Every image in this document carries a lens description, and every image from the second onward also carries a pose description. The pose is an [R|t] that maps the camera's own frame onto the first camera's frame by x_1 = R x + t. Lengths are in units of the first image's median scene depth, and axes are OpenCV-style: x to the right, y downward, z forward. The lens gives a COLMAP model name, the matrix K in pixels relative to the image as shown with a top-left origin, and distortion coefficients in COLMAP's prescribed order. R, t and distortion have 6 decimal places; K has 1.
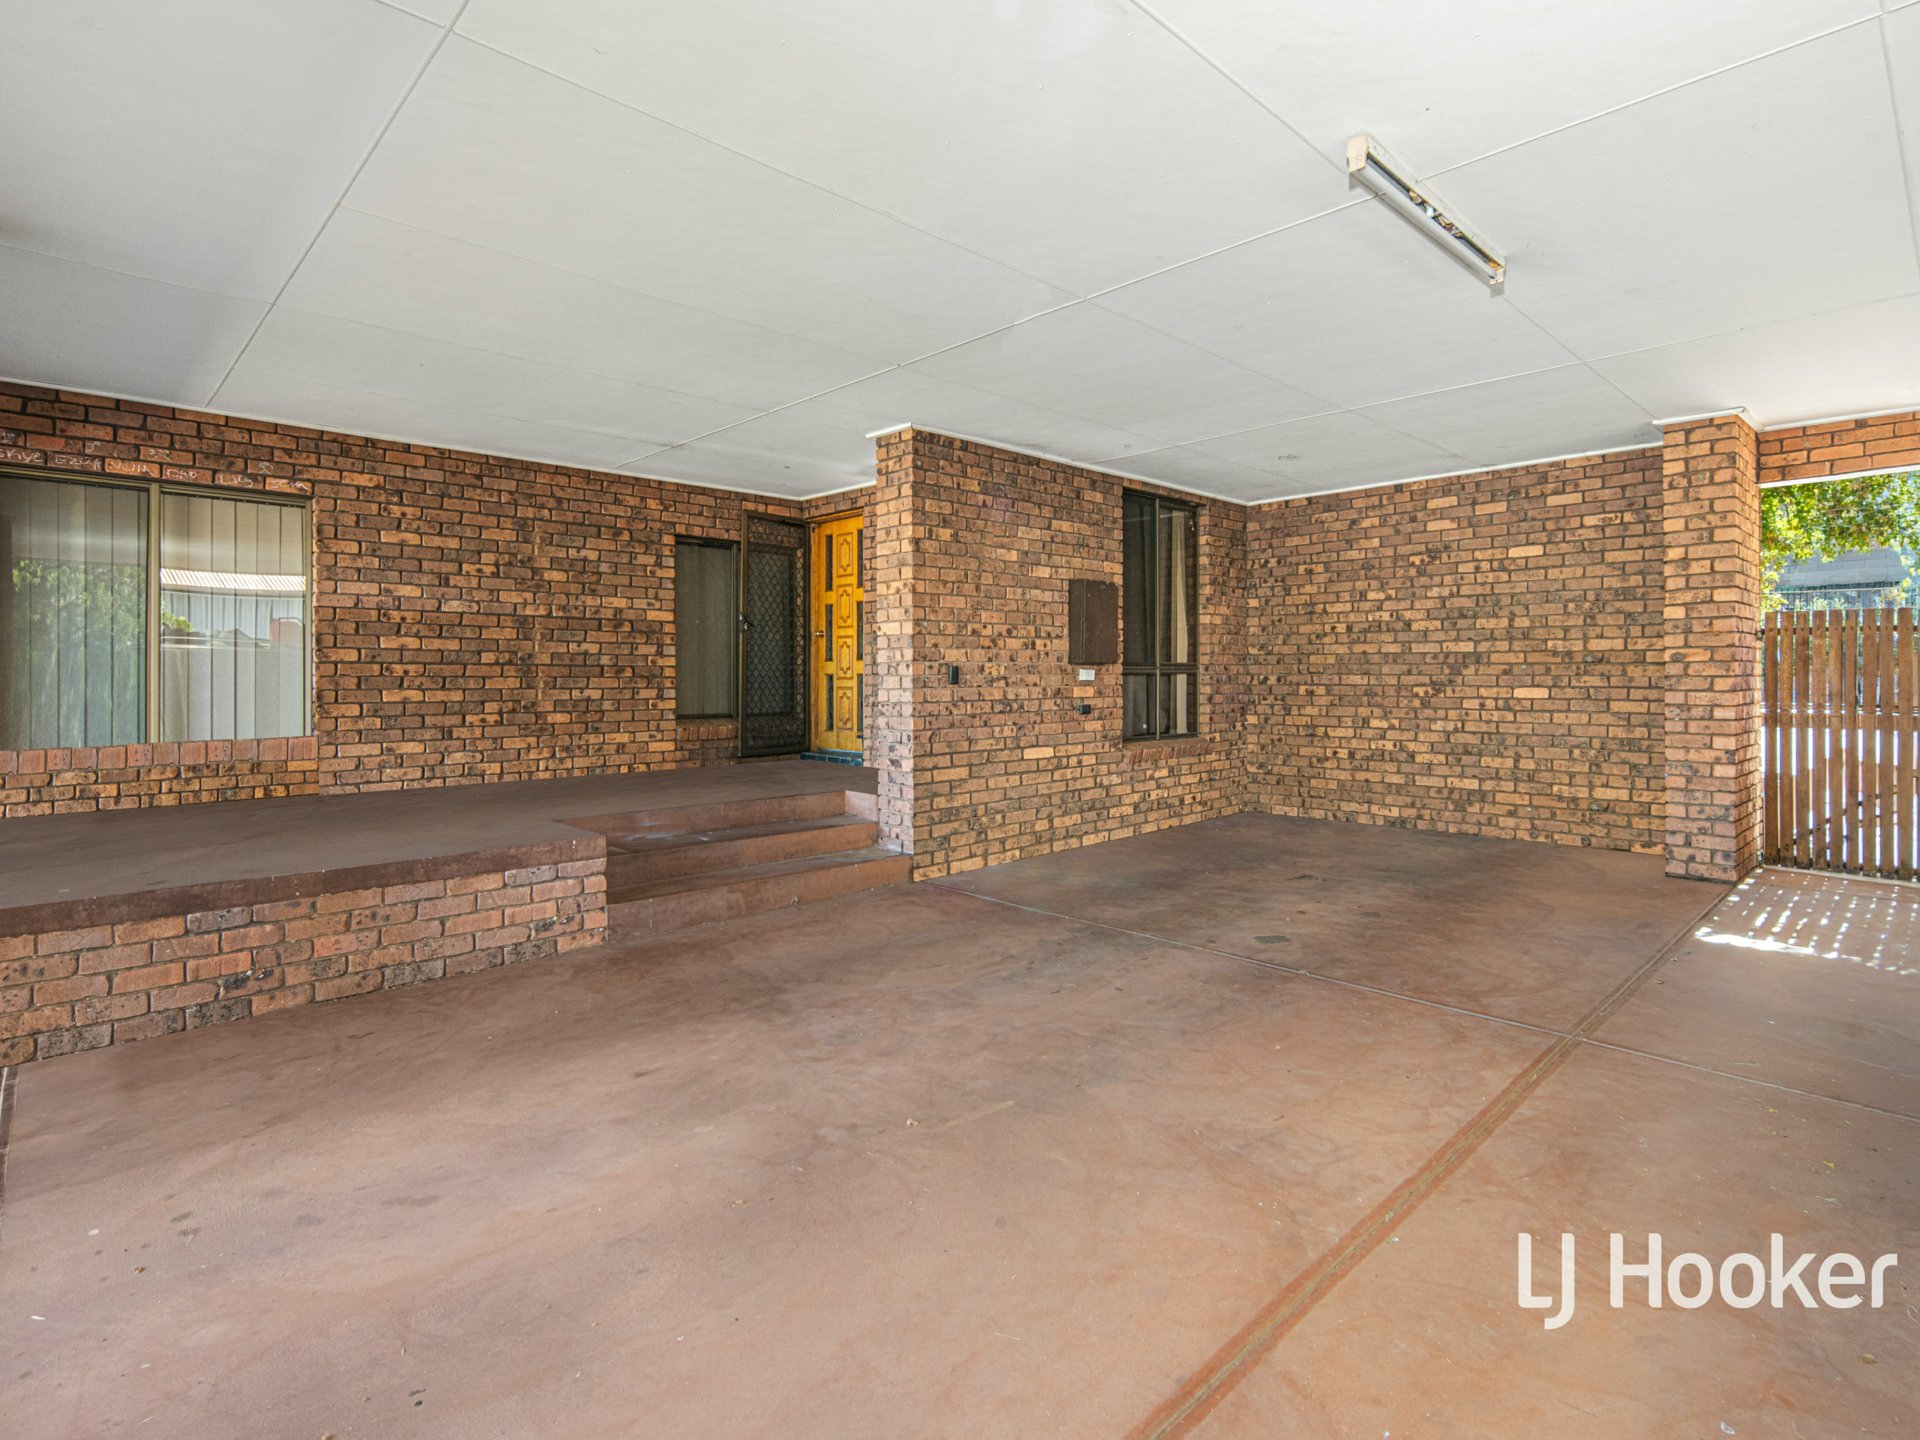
lens RADIAL K [[954.1, 0, 982.1], [0, 954.1, 669.9], [0, 0, 1]] dist [-0.002206, -0.001242]
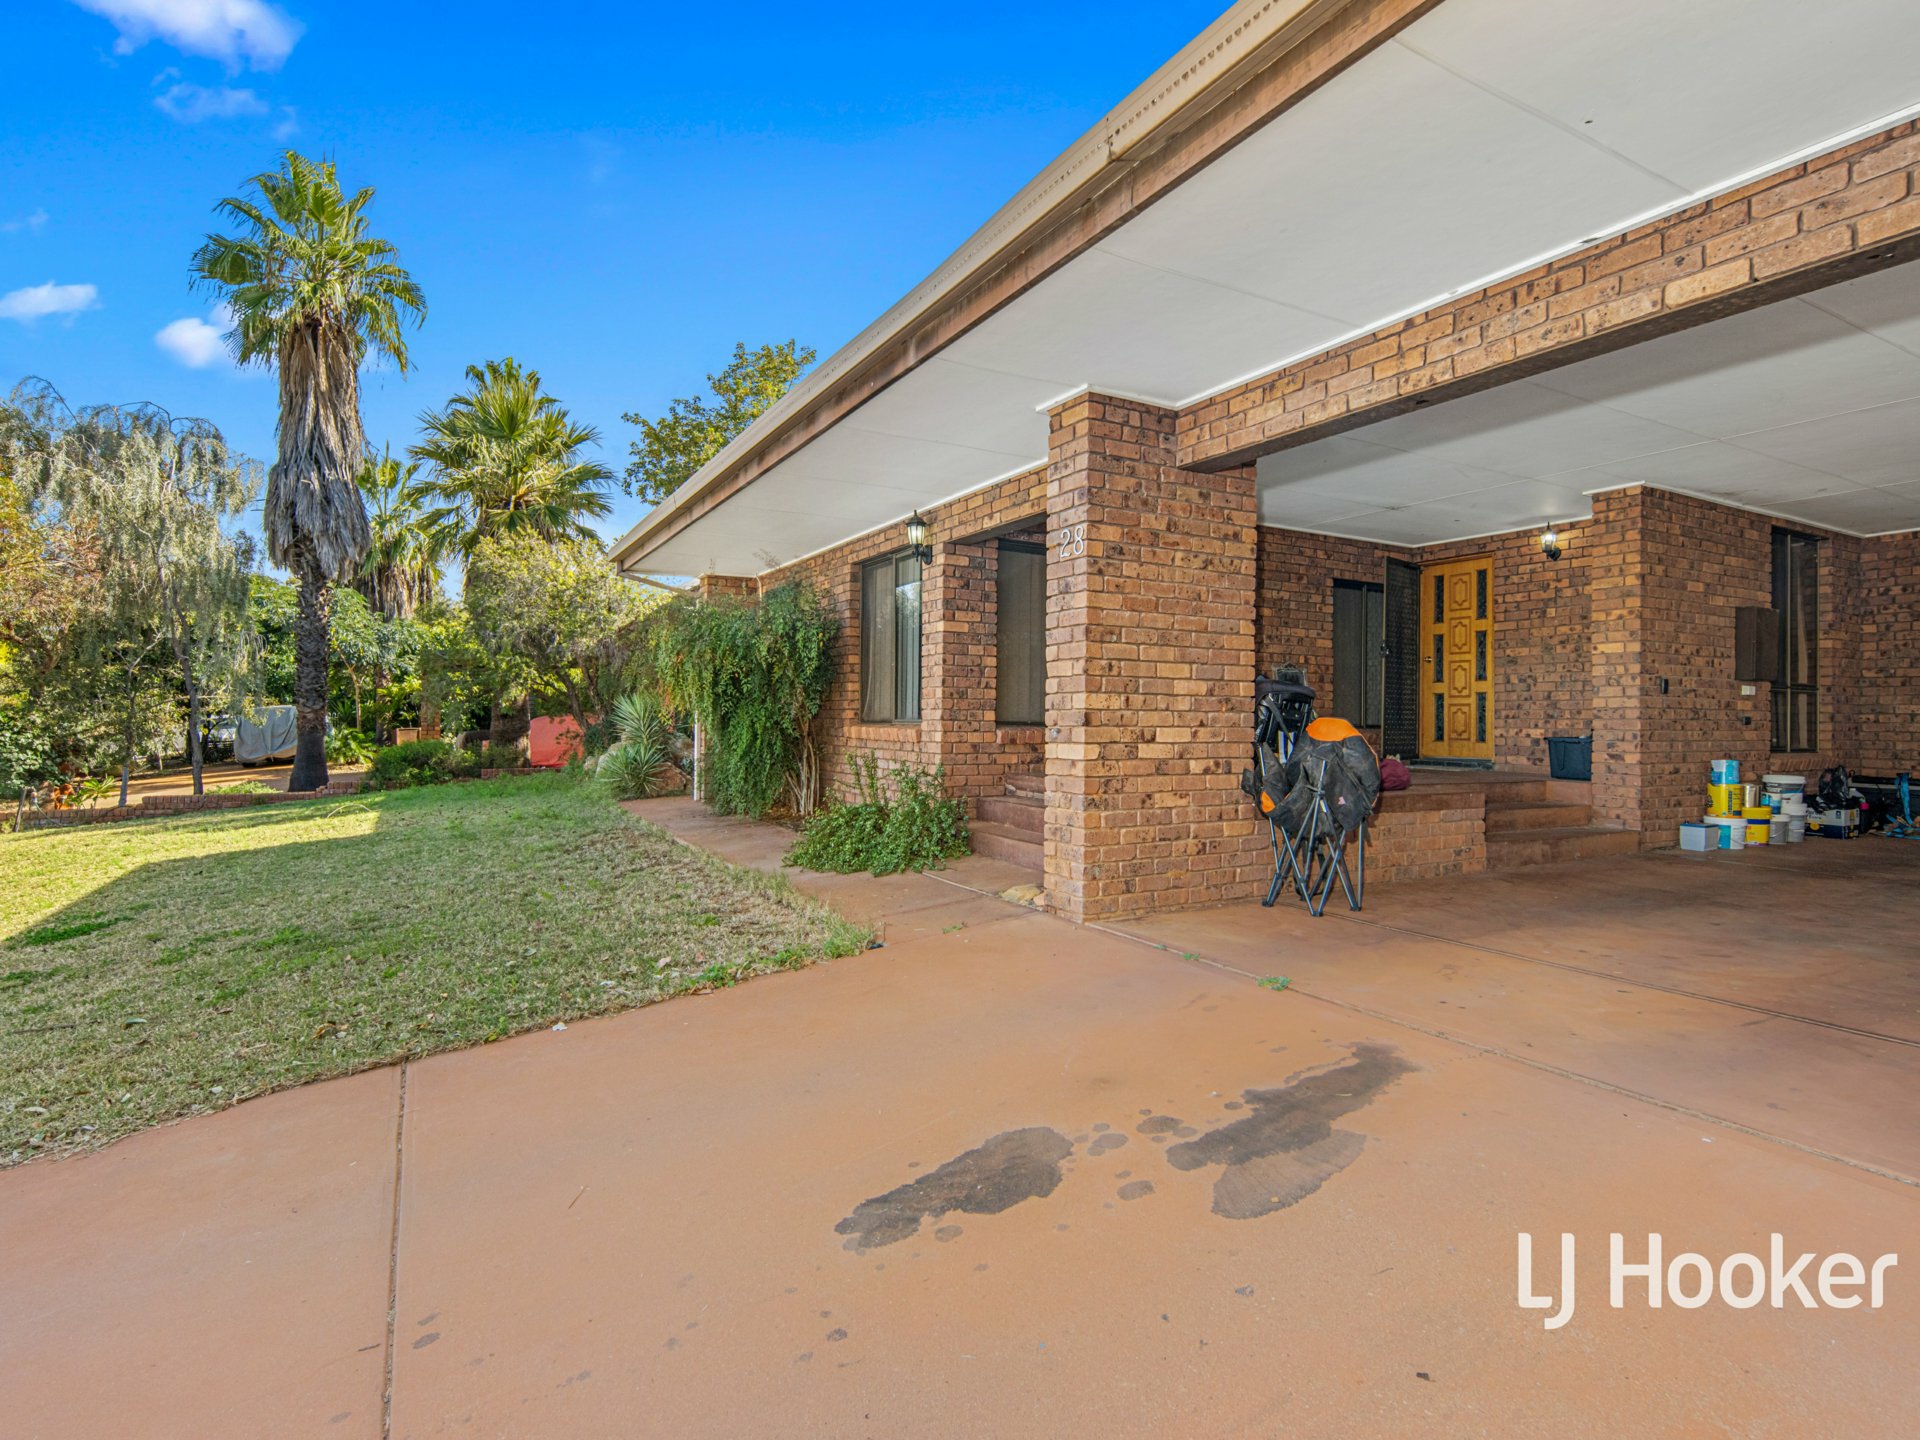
lens RADIAL K [[954.1, 0, 957.1], [0, 954.1, 713.6], [0, 0, 1]] dist [-0.002206, -0.001242]
pose [[0.963801, 0.010238, -0.266426, -0.463437], [-0.011296, 0.999933, -0.002440, 0.043130], [0.266384, 0.005361, 0.963852, -0.328119]]
